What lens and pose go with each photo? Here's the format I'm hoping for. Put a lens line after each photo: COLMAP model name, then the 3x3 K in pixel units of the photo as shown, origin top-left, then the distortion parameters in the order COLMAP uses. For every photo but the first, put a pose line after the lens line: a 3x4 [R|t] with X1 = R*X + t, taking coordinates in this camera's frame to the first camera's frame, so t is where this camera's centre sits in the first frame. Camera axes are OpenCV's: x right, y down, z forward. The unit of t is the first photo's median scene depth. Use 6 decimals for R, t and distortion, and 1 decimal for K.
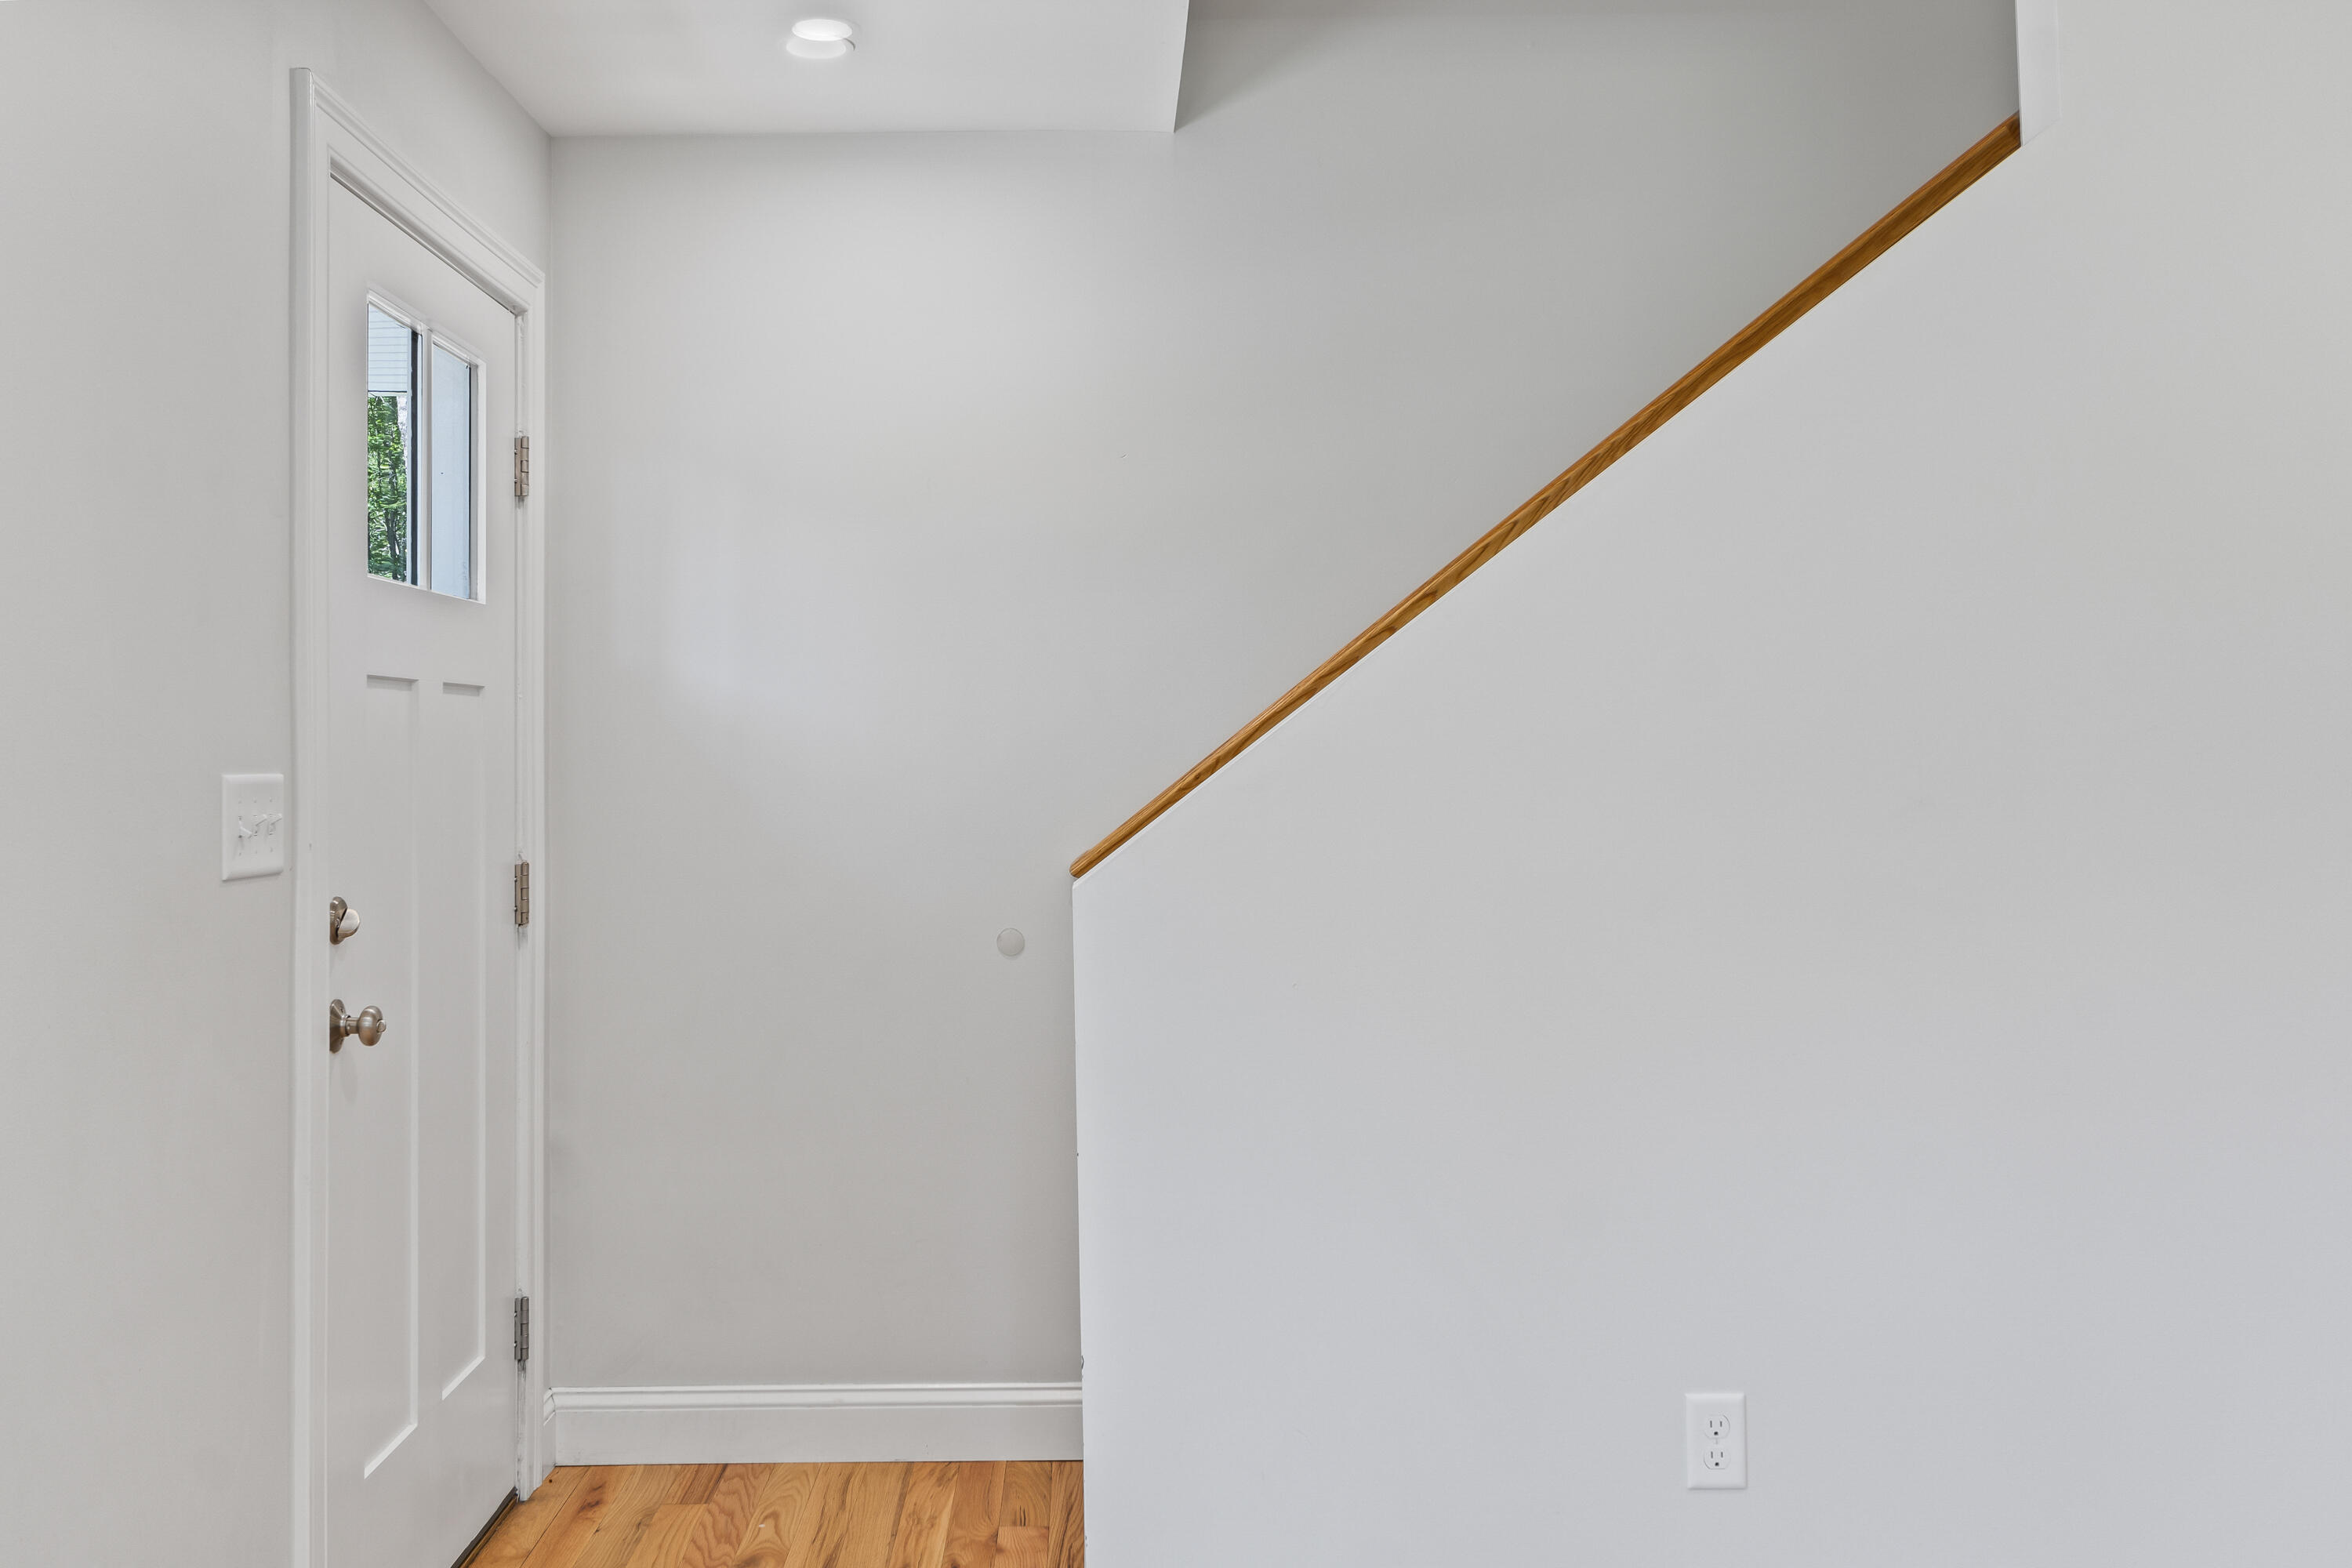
lens RADIAL K [[2164.8, 0, 1128.0], [0, 2164.8, 741.3], [0, 0, 1]] dist [0.048742, -0.001533]
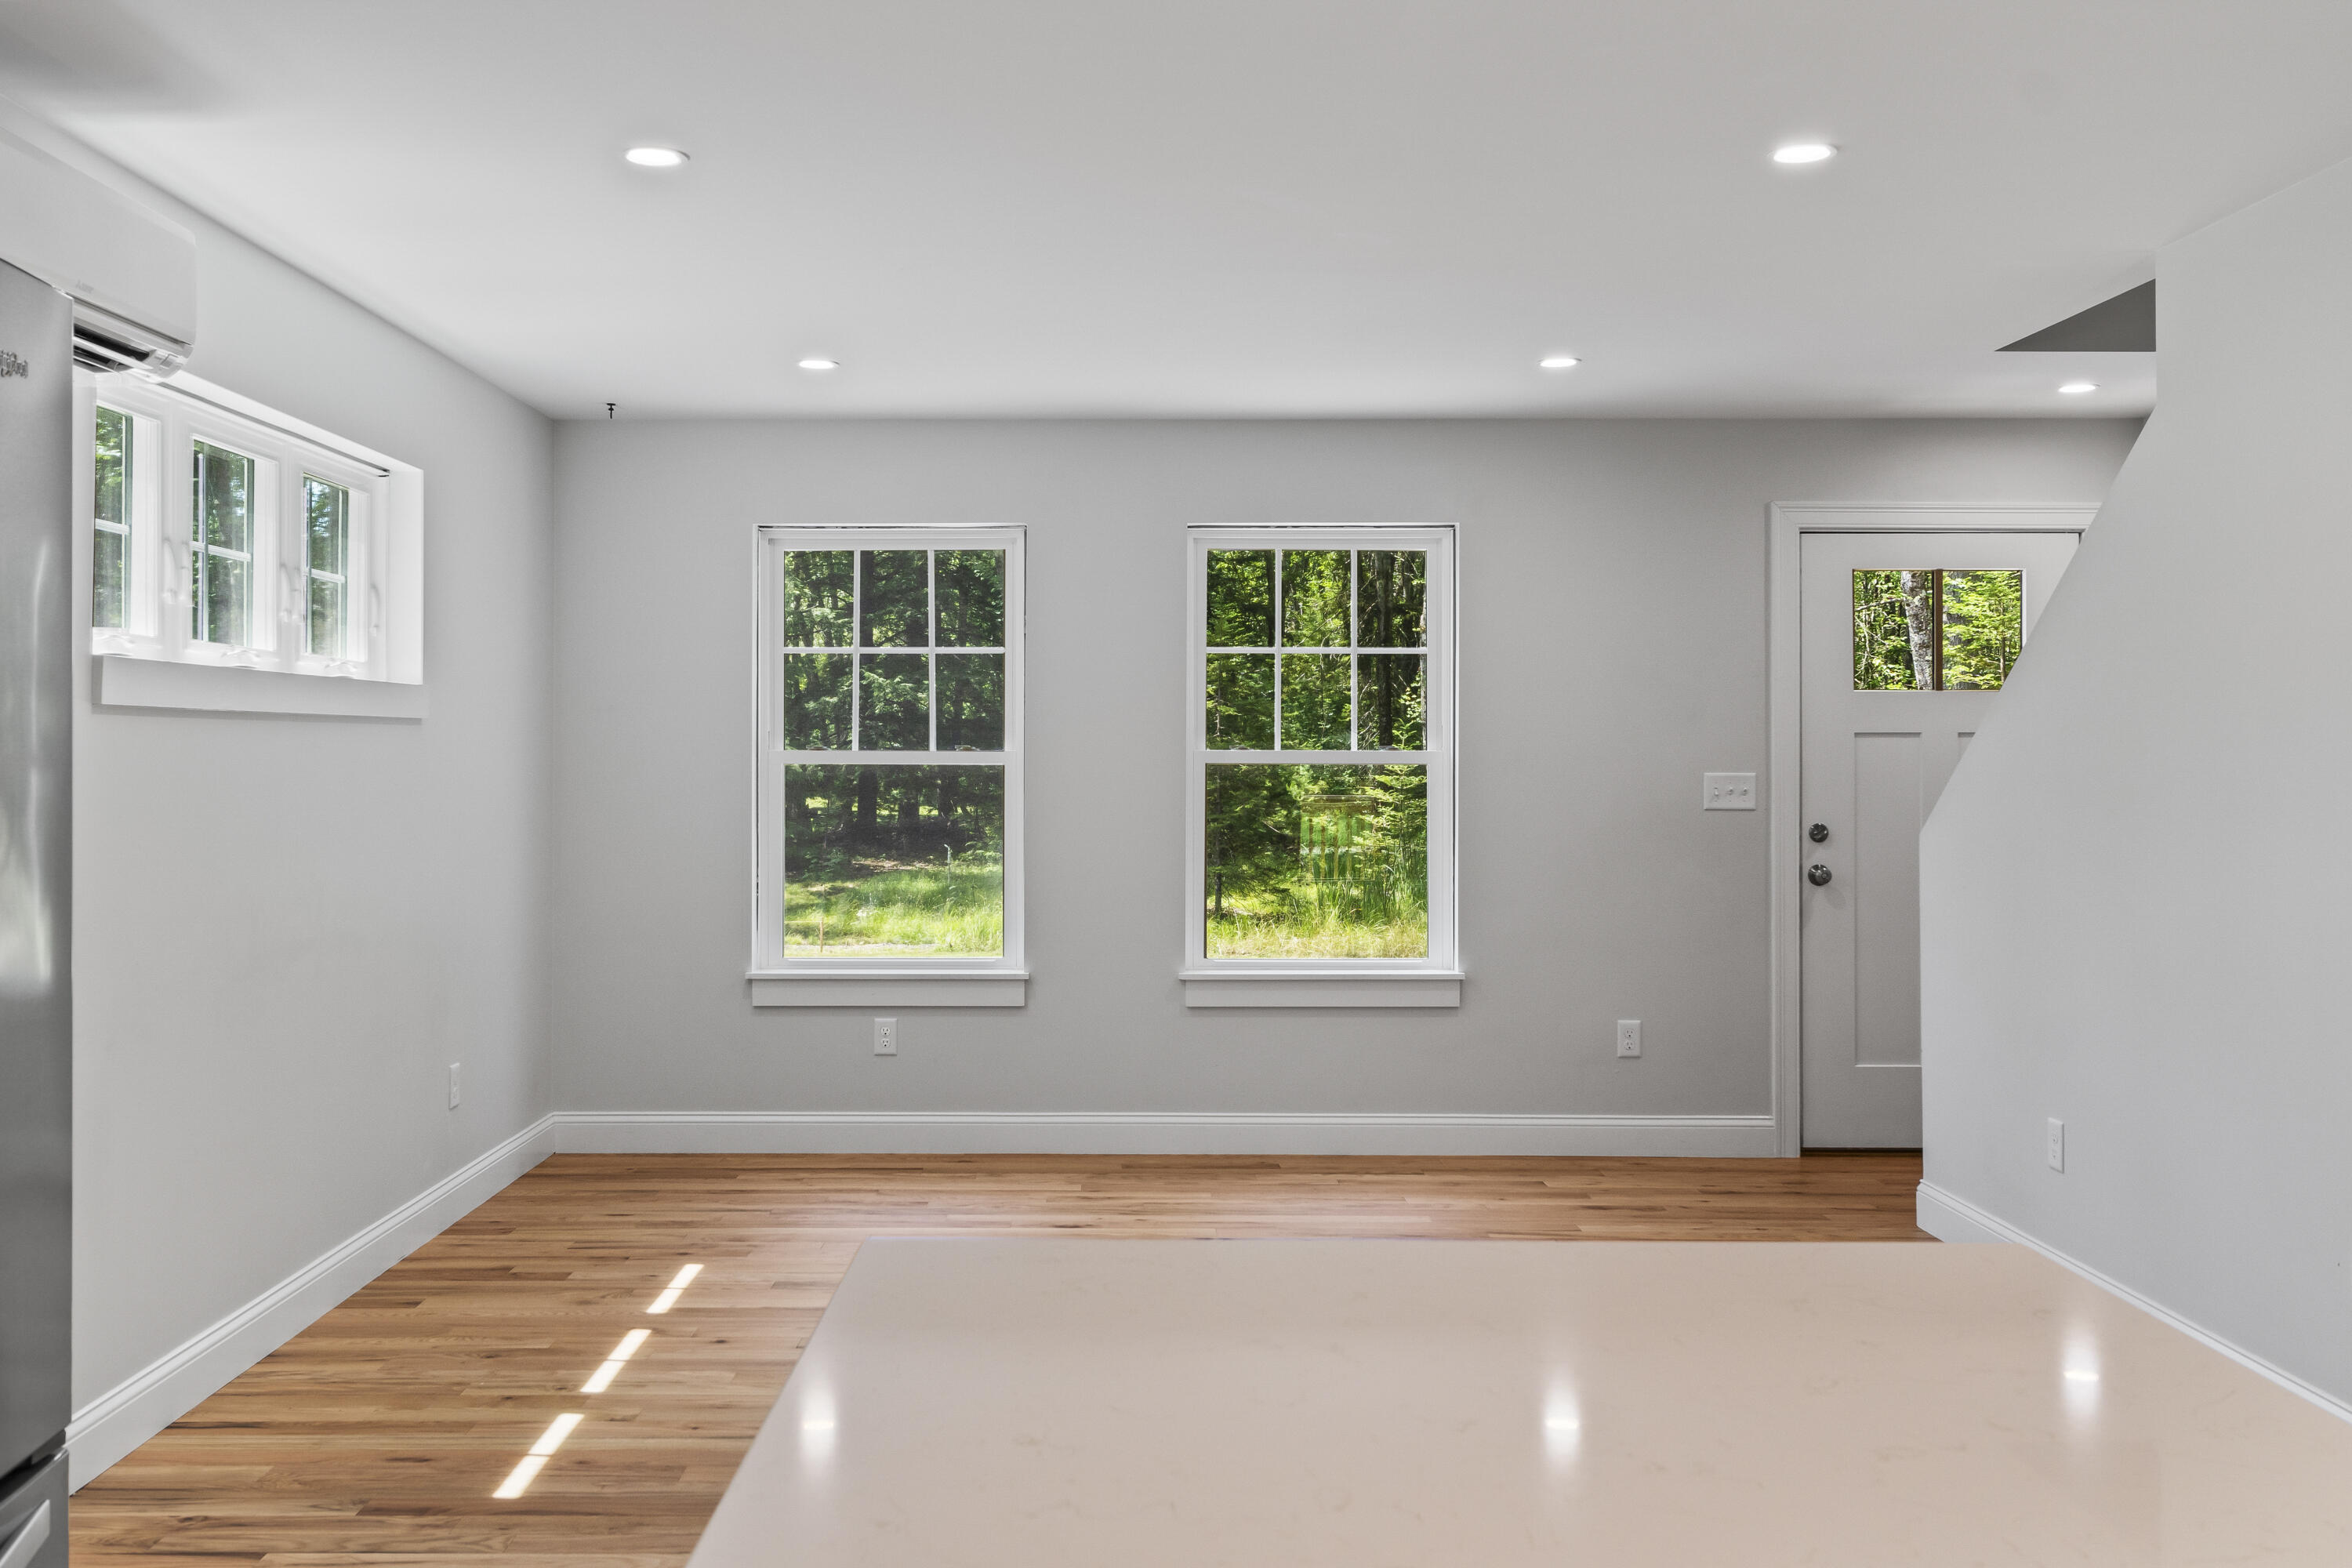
lens RADIAL K [[2164.8, 0, 1128.0], [0, 2164.8, 741.3], [0, 0, 1]] dist [0.048742, -0.001533]
pose [[-0.011794, 0.005613, -0.999915, 2.125275], [0.007246, 0.999958, 0.005528, -0.040918], [0.999904, -0.007180, -0.011834, 0.247939]]
